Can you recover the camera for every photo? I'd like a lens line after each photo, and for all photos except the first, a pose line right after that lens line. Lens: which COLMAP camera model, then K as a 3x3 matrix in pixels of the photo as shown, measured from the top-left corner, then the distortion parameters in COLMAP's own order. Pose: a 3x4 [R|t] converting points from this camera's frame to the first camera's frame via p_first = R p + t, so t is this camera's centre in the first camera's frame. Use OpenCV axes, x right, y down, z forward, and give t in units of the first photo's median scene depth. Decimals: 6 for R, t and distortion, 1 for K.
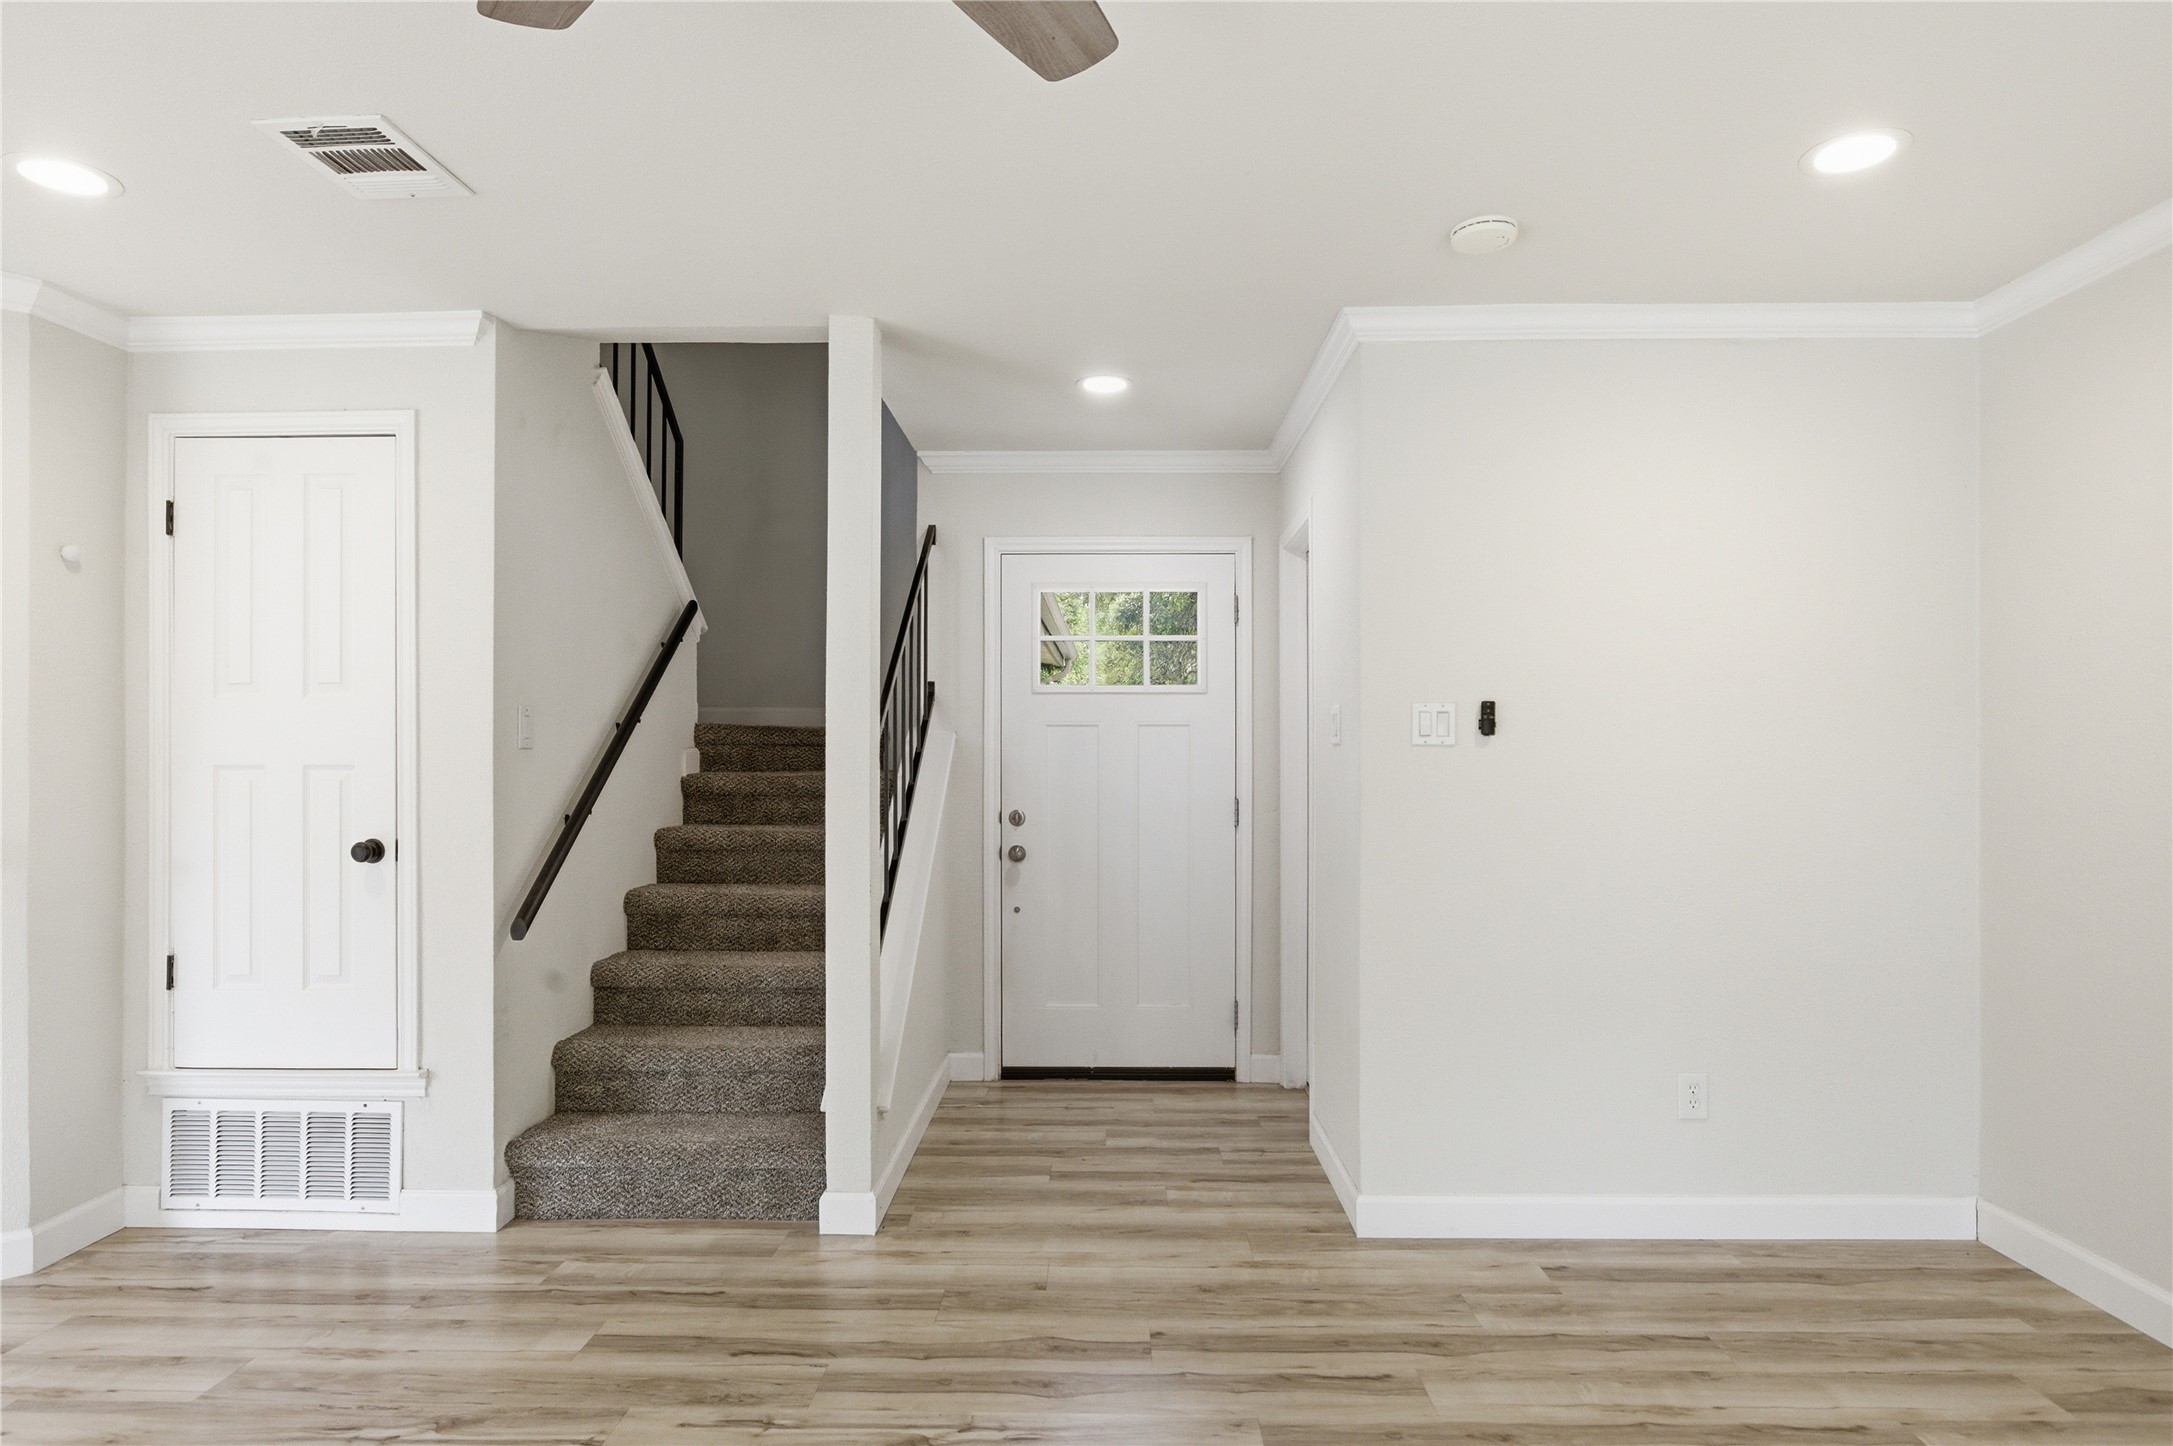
lens RADIAL K [[1201.1, 0, 1088.6], [0, 1201.1, 747.1], [0, 0, 1]] dist [-0.003371, 0.000077]
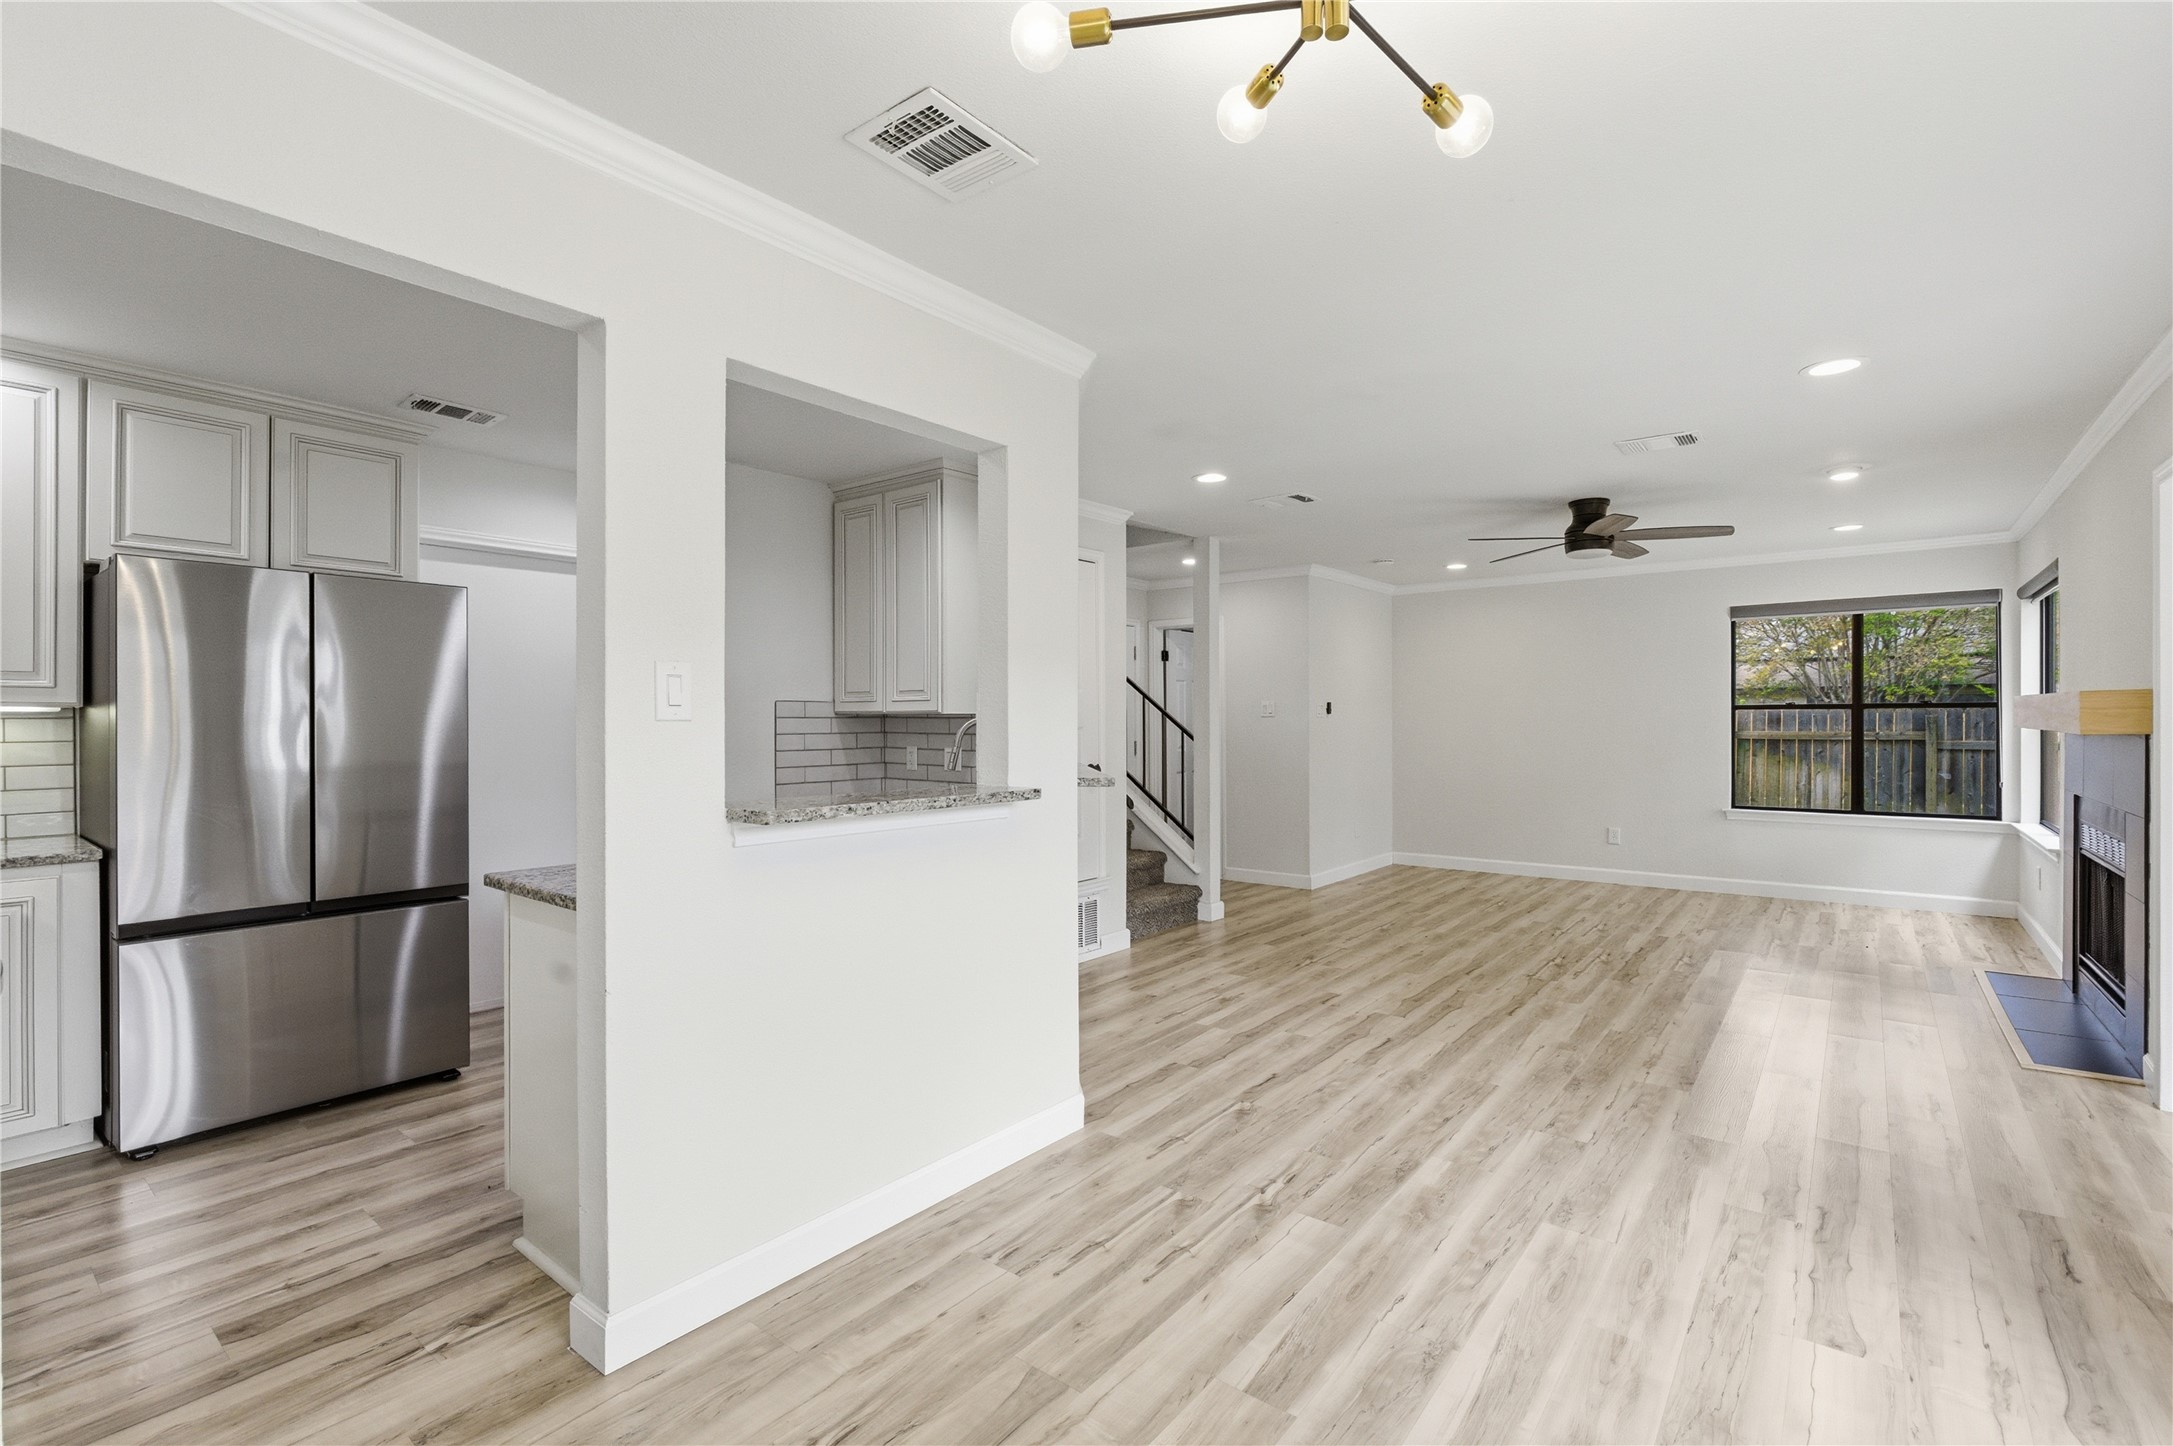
lens RADIAL K [[987.8, 0, 1087.7], [0, 987.8, 727.0], [0, 0, 1]] dist [-0.003453, 0.000360]
pose [[0.602855, -0.009403, 0.797795, -1.917714], [0.000987, 0.999939, 0.011040, -0.004860], [-0.797850, -0.005868, 0.602827, 0.011480]]
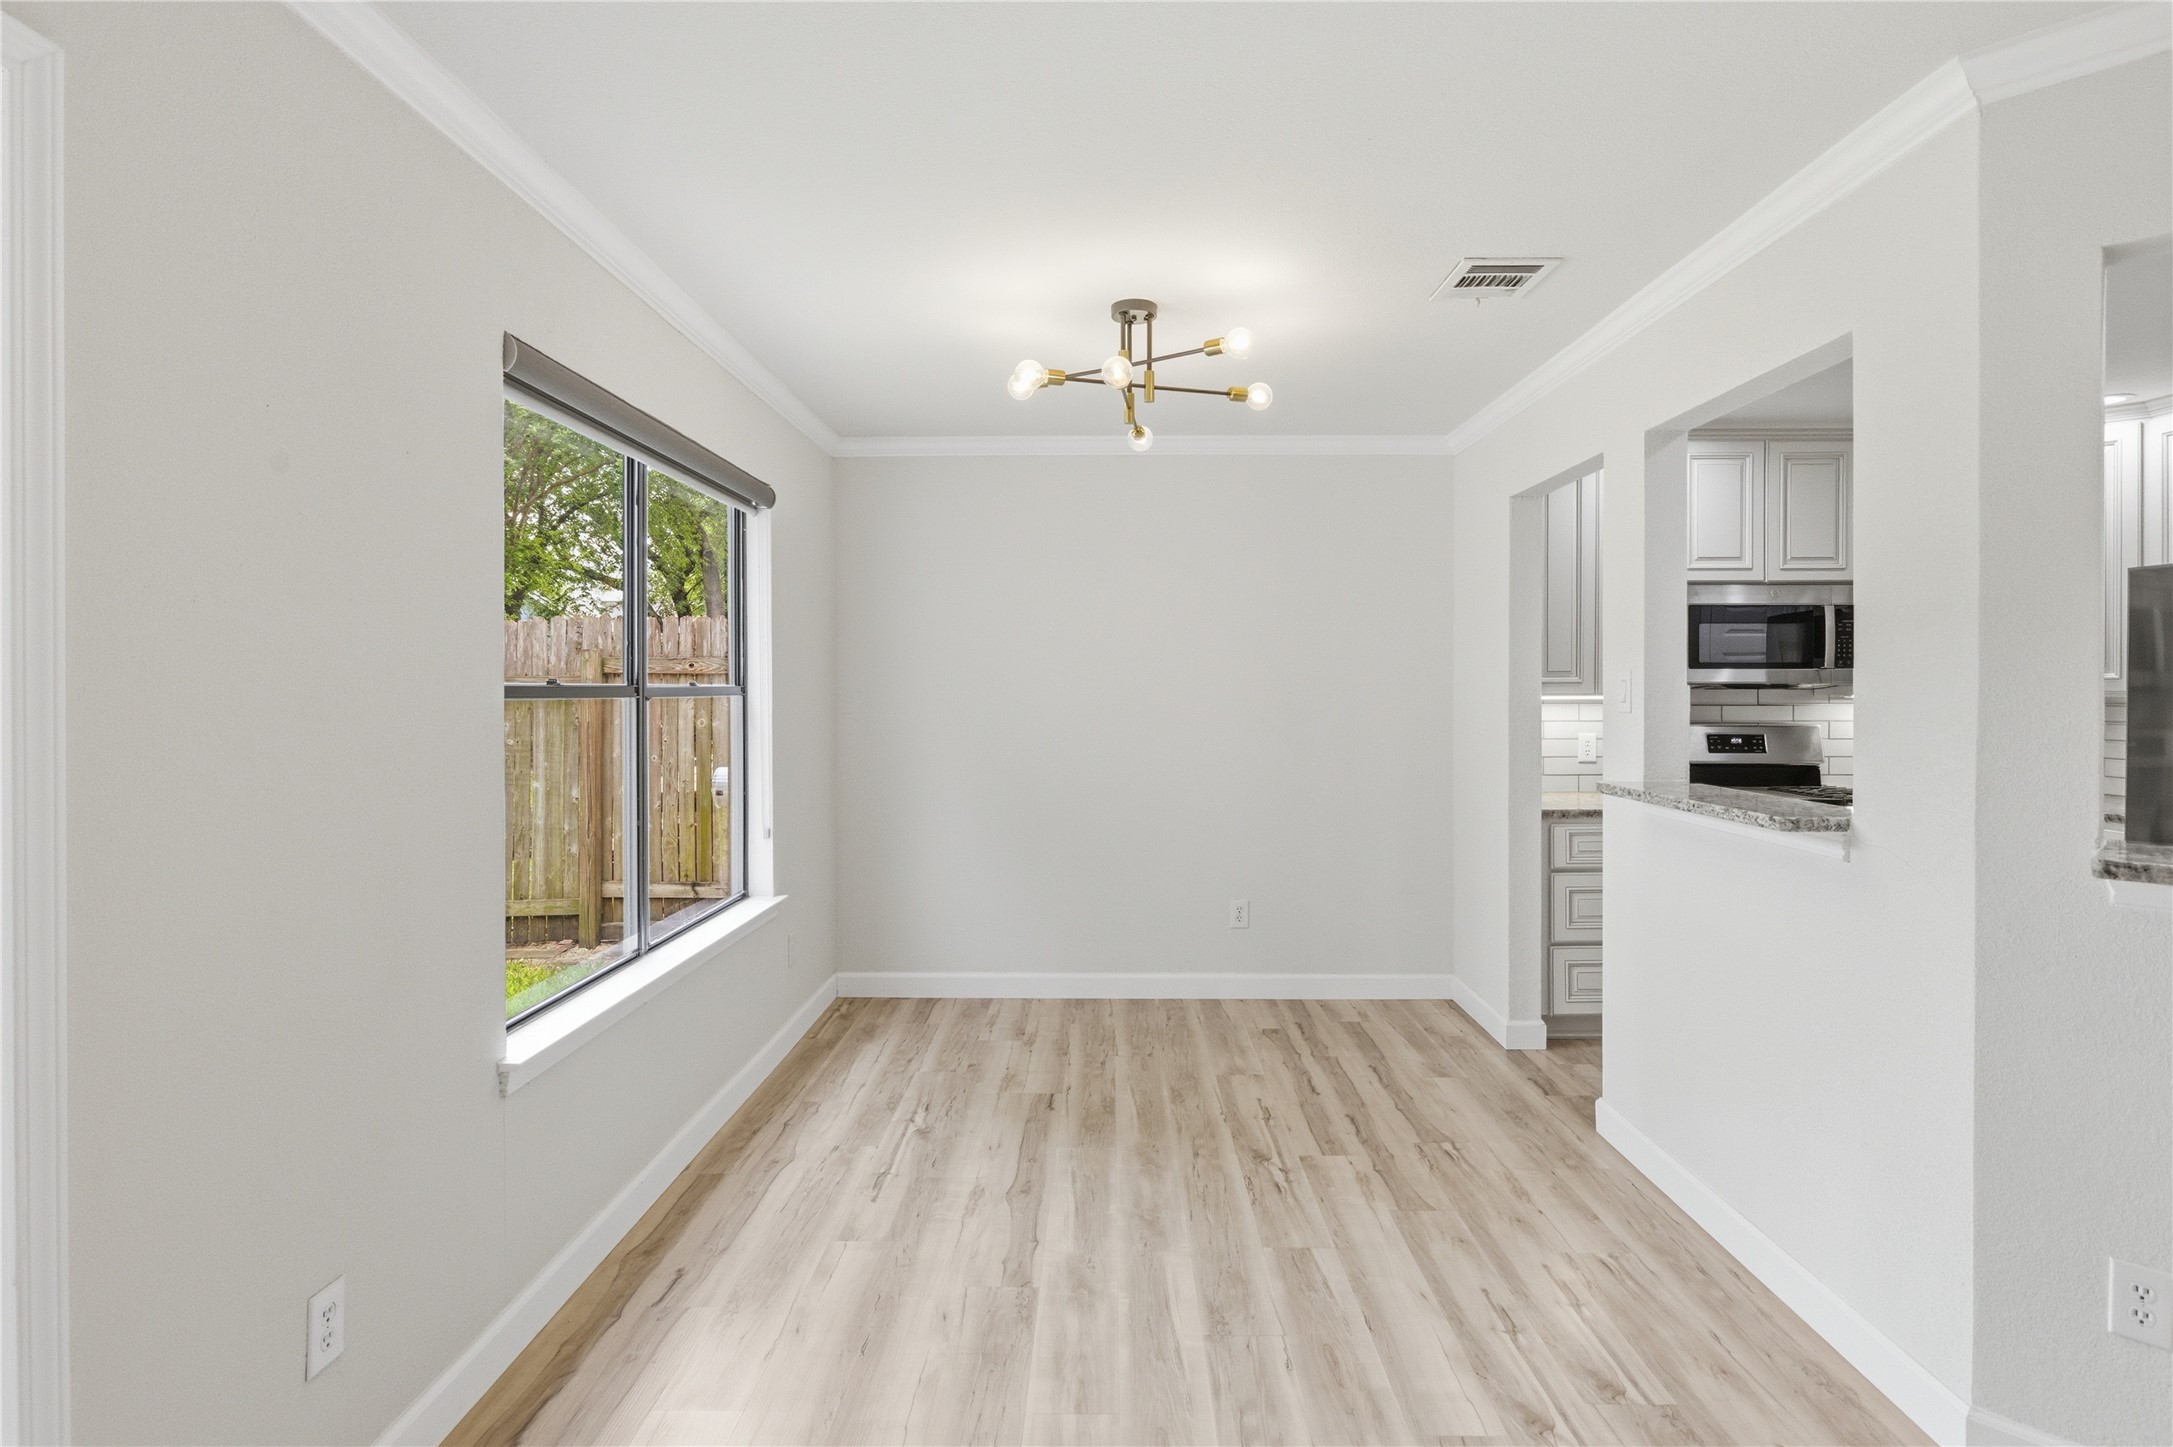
lens RADIAL K [[1106.0, 0, 1092.0], [0, 1106.0, 700.7], [0, 0, 1]] dist [-0.003576, 0.000633]
pose [[0.007014, 0.009041, -0.999935, -0.530638], [0.002868, 0.999955, 0.009061, -0.023941], [0.999971, -0.002932, 0.006988, 0.123716]]
